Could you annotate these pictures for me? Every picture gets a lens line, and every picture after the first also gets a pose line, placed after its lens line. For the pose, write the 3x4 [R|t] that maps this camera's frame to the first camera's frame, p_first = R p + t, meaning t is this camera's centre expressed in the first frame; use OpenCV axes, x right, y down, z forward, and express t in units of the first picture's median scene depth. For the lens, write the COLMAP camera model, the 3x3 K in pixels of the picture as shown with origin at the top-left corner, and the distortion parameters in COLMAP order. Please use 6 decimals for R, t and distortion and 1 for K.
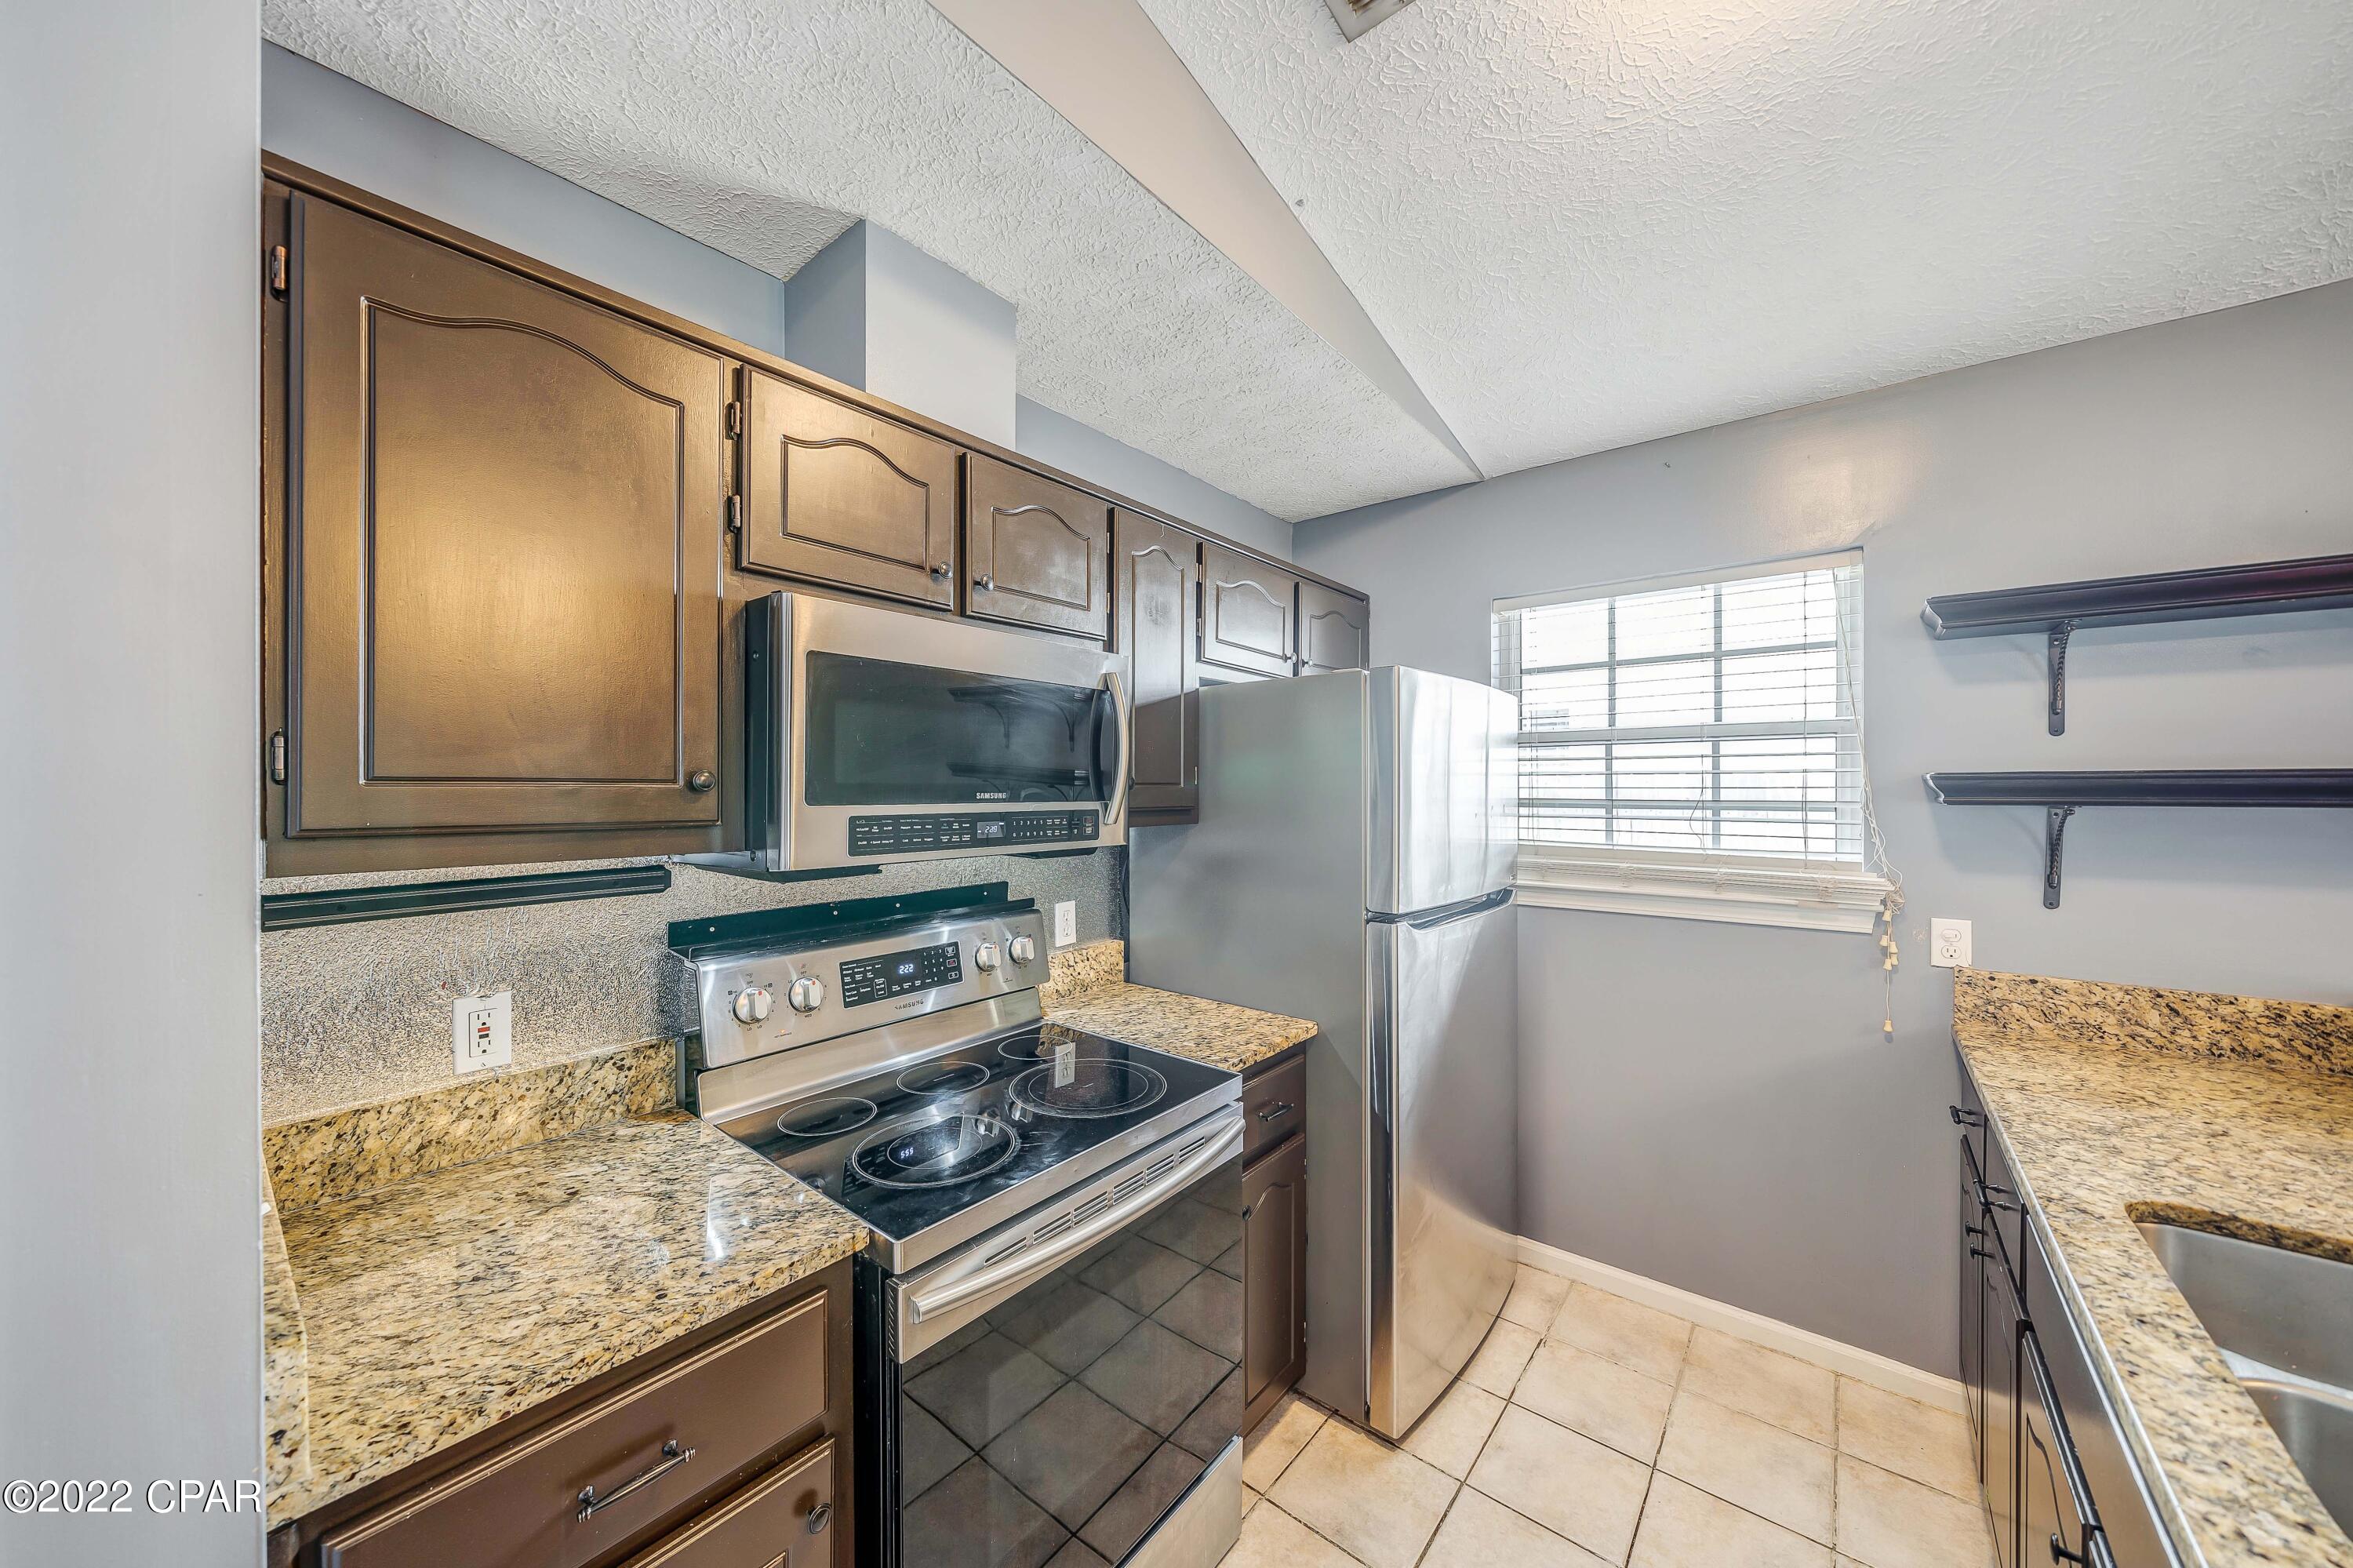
lens RADIAL K [[818.9, 0, 1143.3], [0, 818.9, 790.5], [0, 0, 1]] dist [-0.003170, -0.000219]
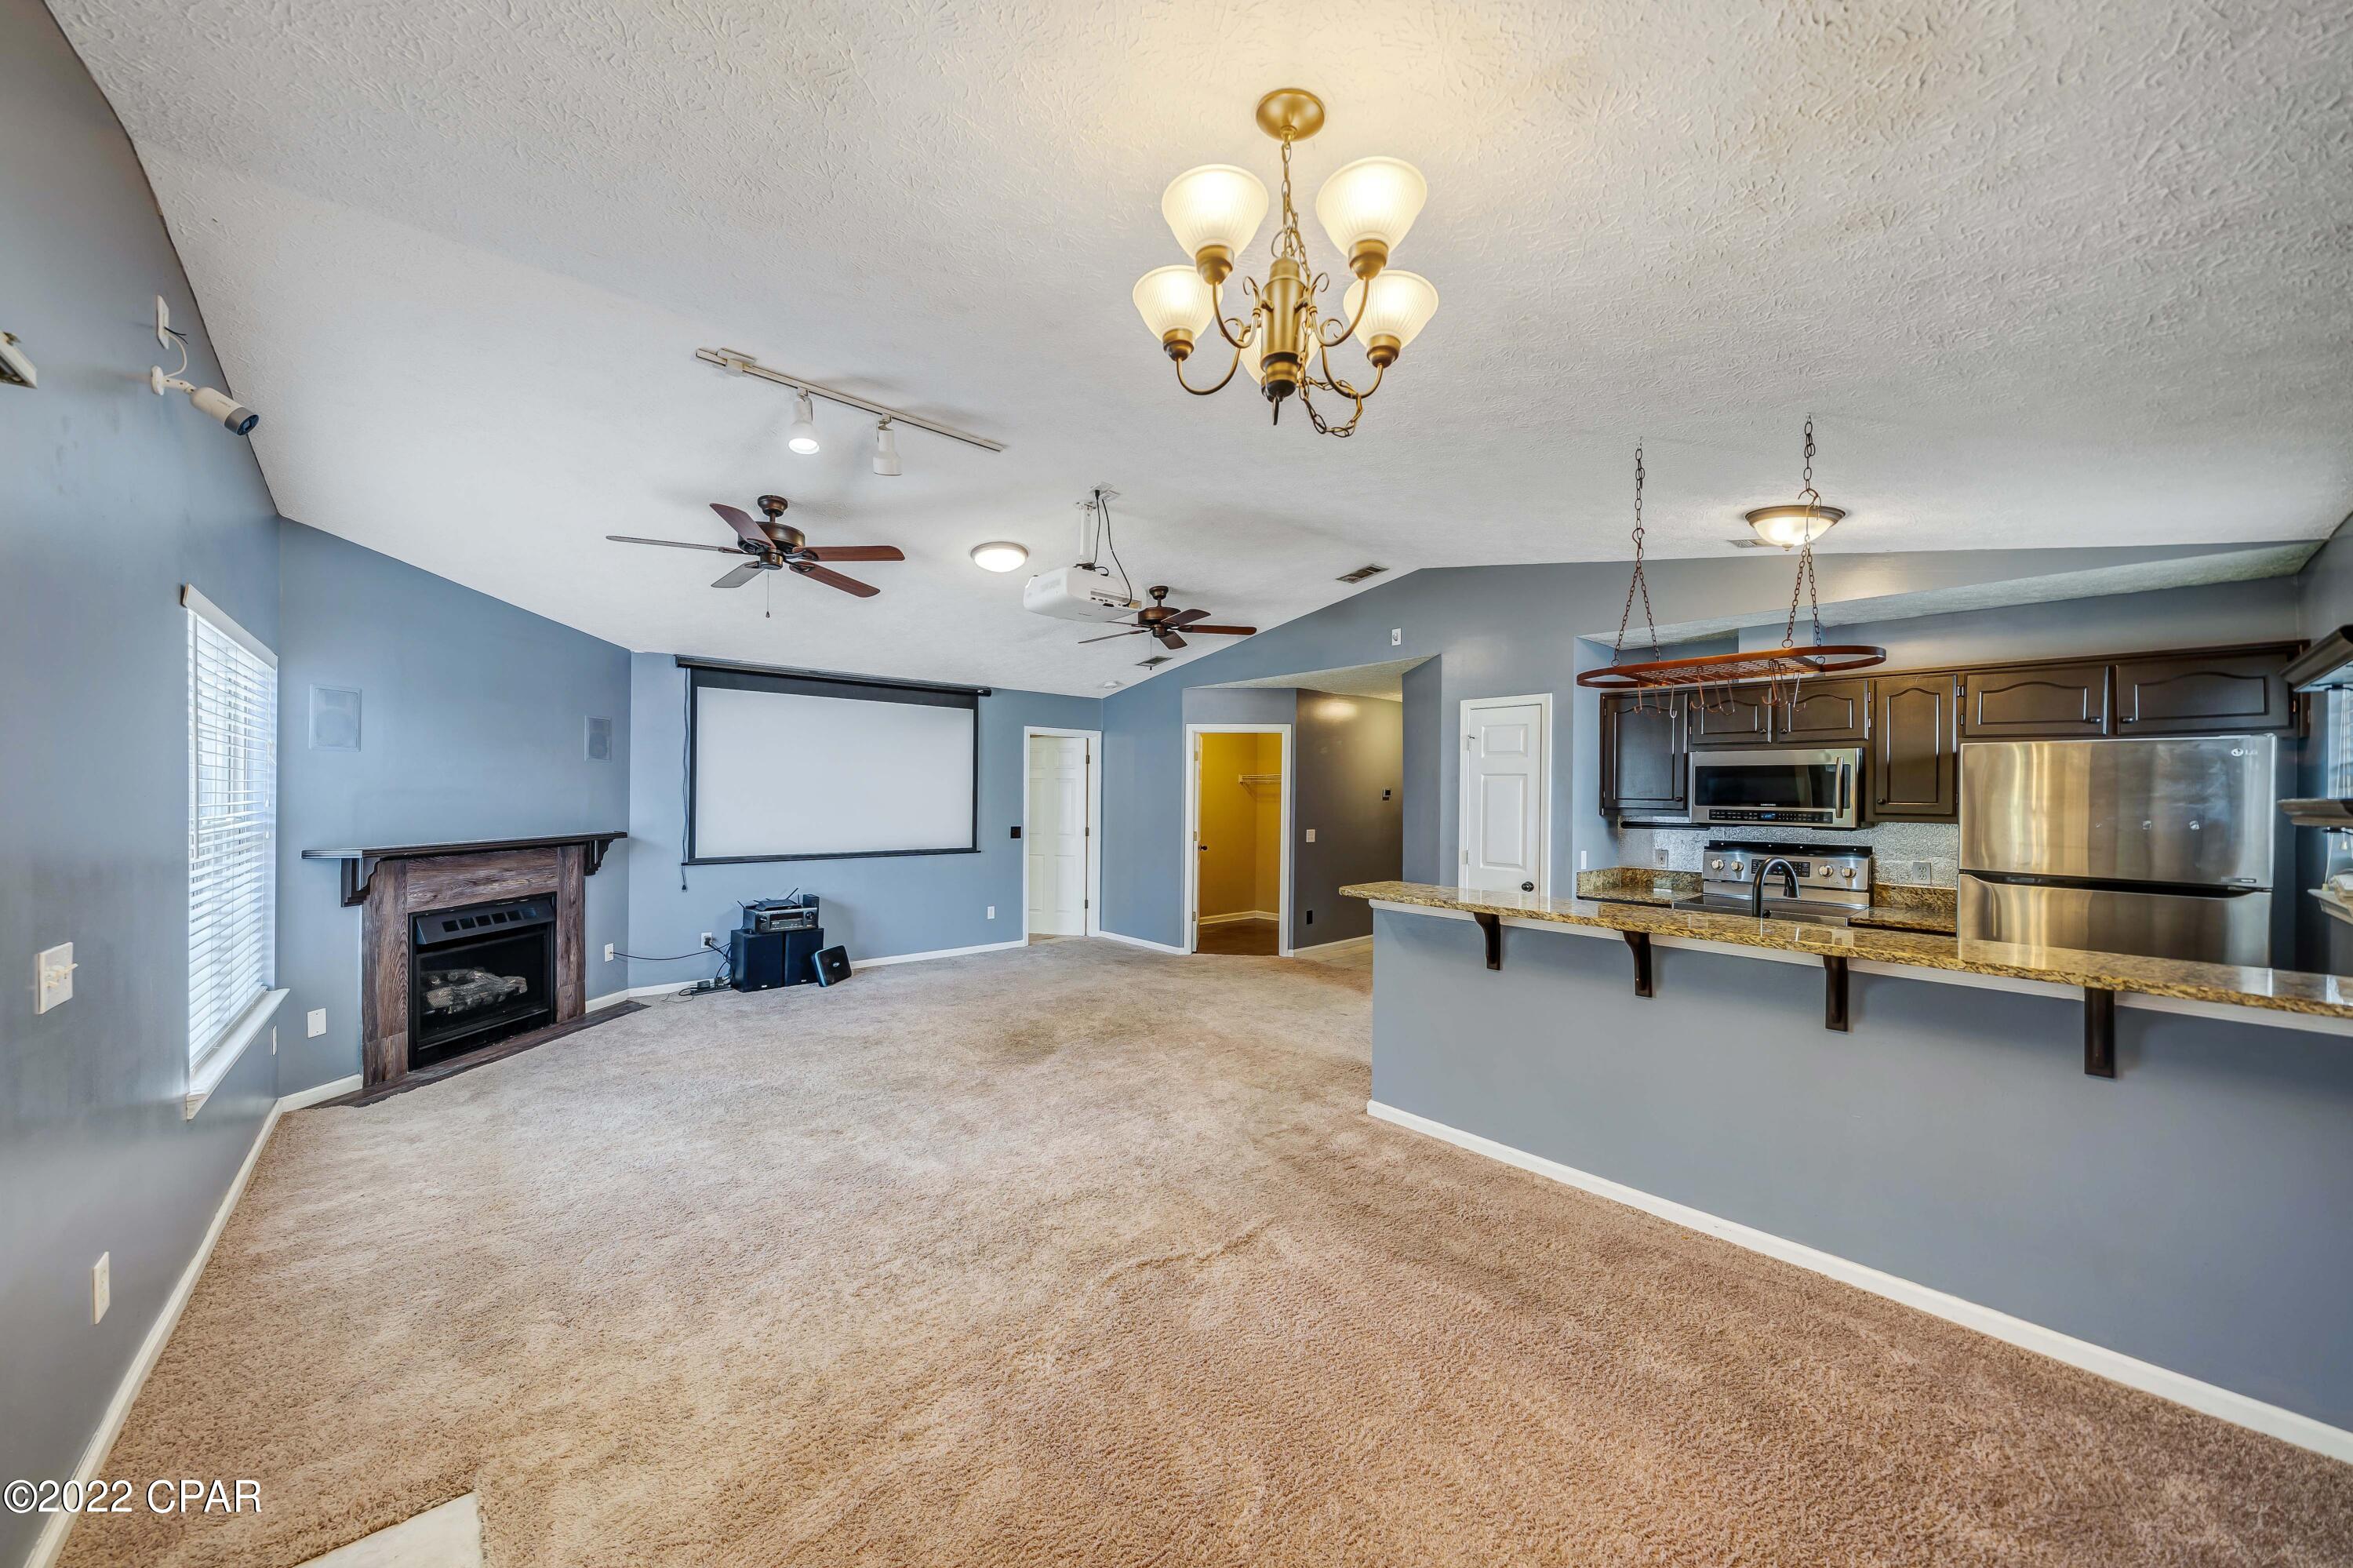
lens RADIAL K [[818.9, 0, 1162.3], [0, 818.9, 784.1], [0, 0, 1]] dist [-0.003170, -0.000219]
pose [[-0.145849, -0.003495, -0.989301, 2.484478], [-0.008787, 0.999959, -0.002238, -0.034977], [0.989268, 0.008366, -0.145874, -0.620081]]
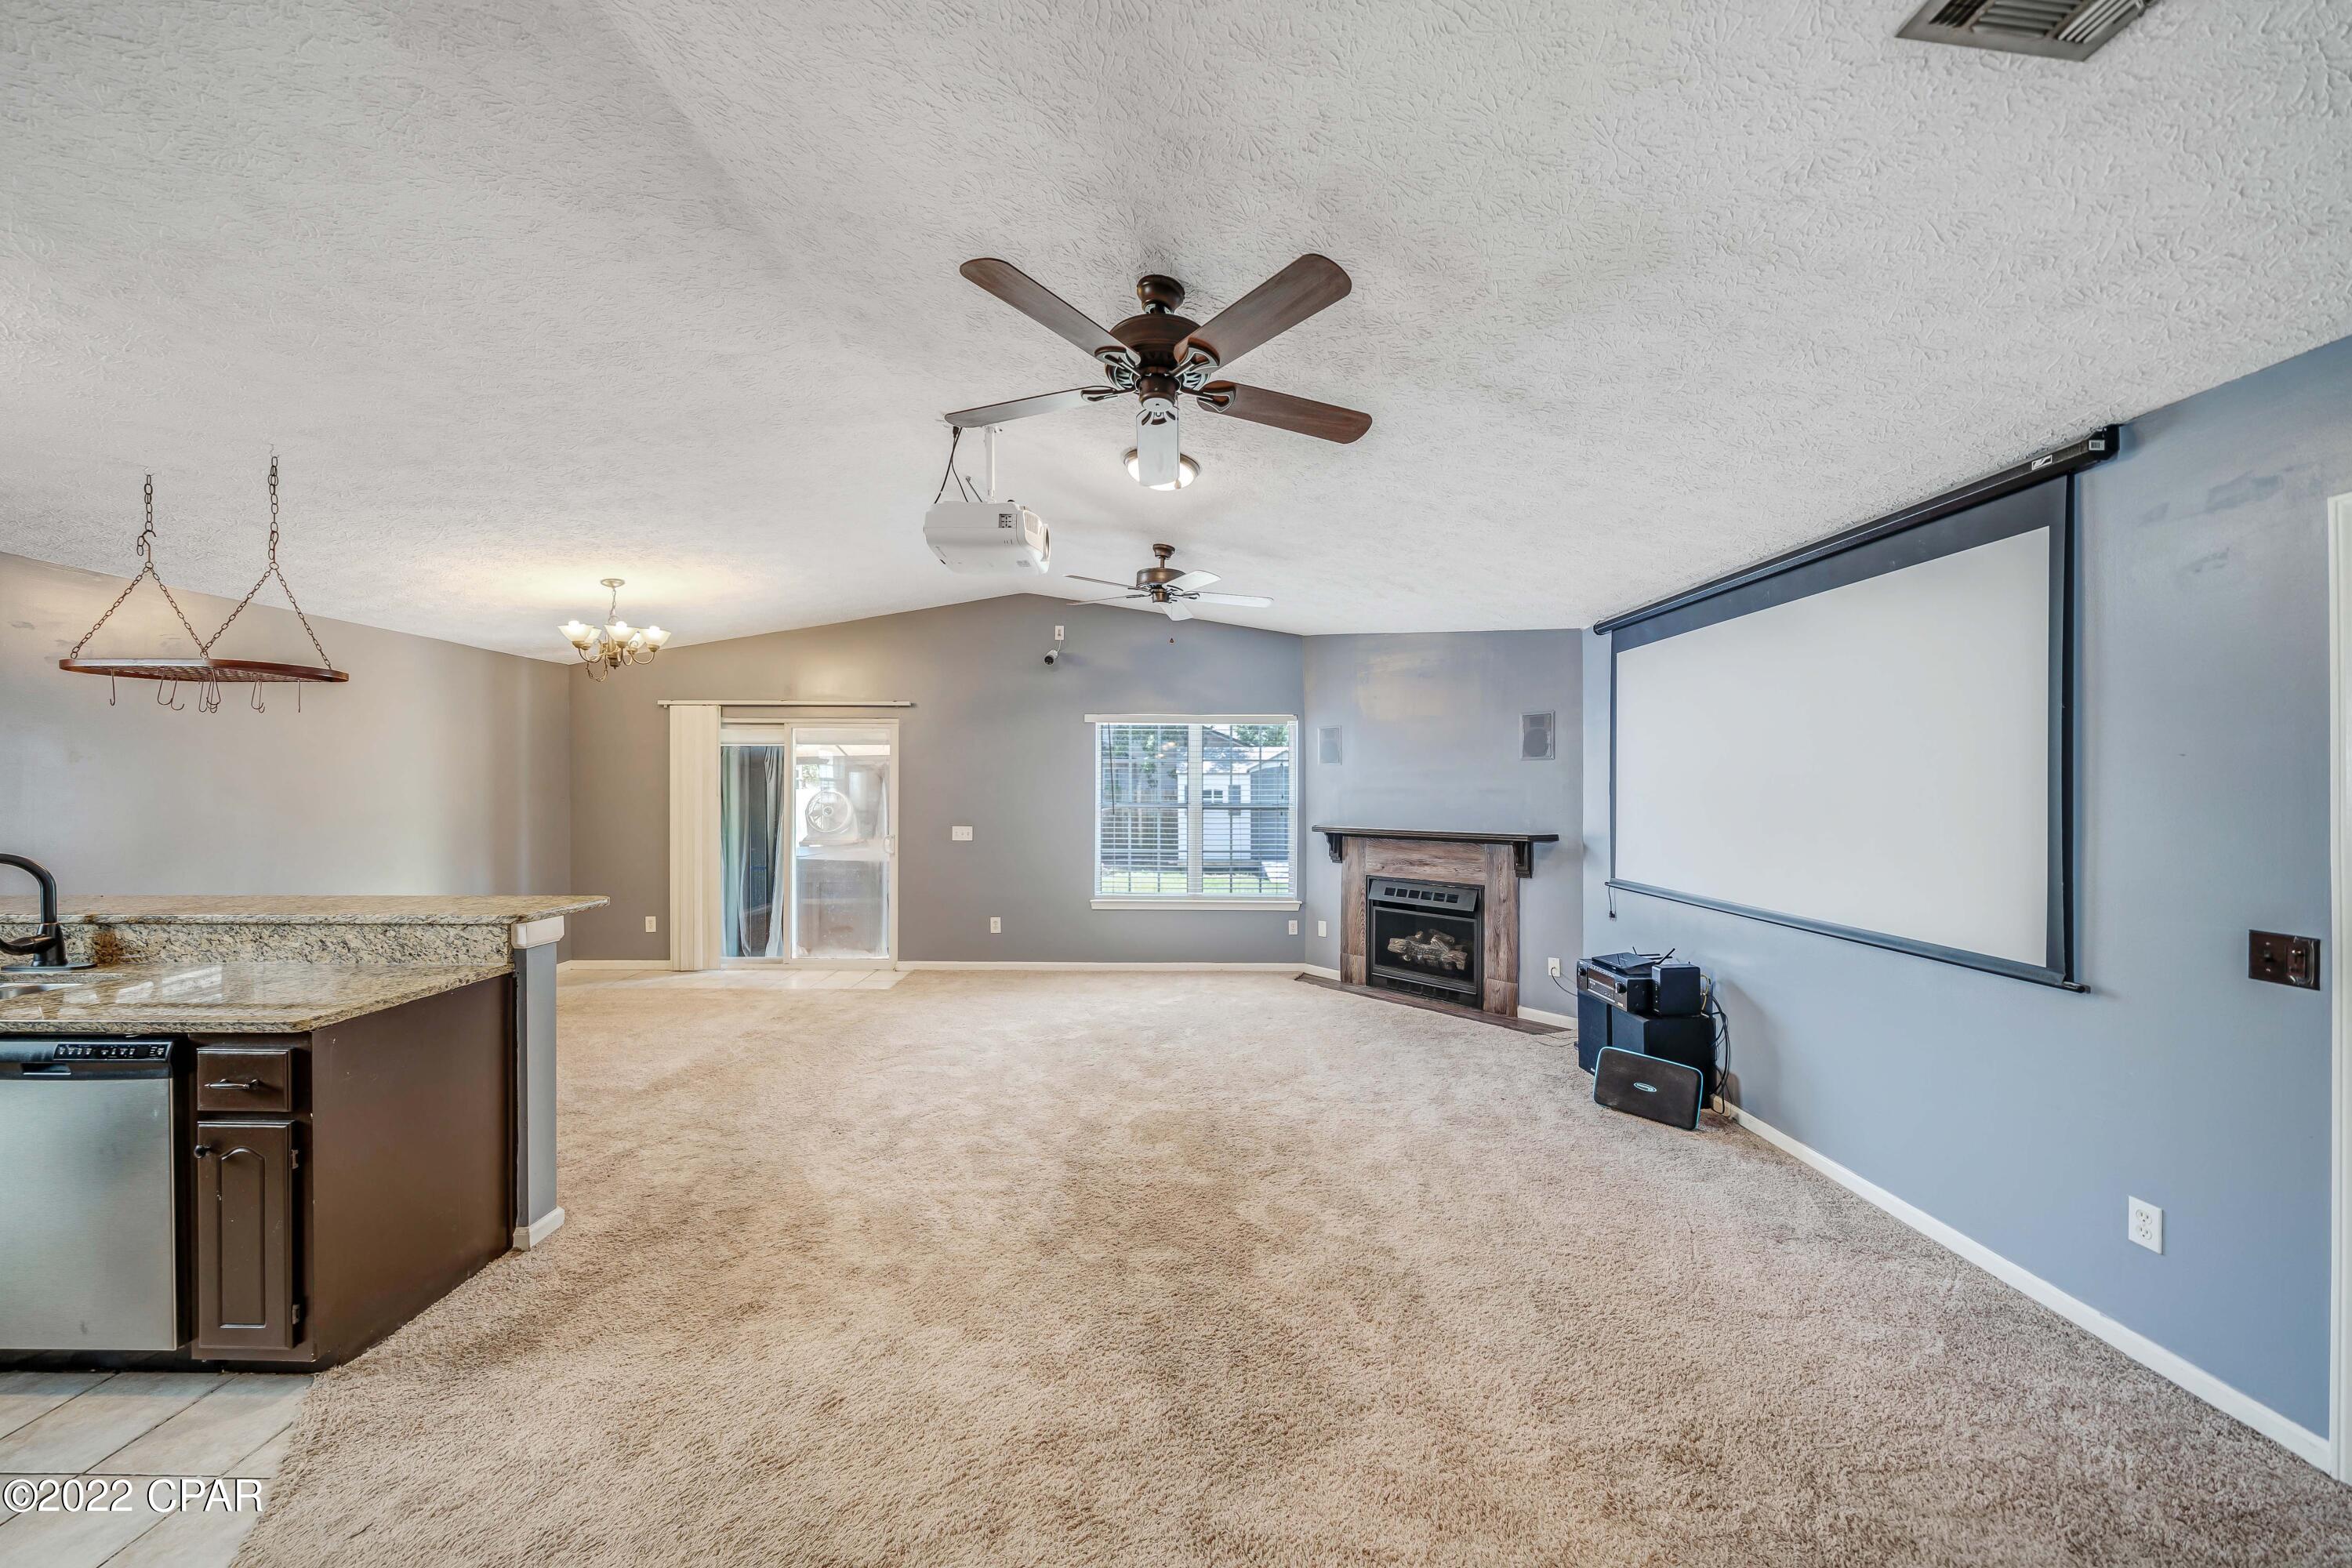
lens RADIAL K [[818.6, 0, 1154.1], [0, 818.6, 789.8], [0, 0, 1]] dist [-0.003170, -0.000219]
pose [[-0.638614, 0.005080, 0.769511, -1.492420], [0.006464, 0.999978, -0.001237, -0.004444], [-0.769500, 0.004184, -0.638633, -0.274339]]
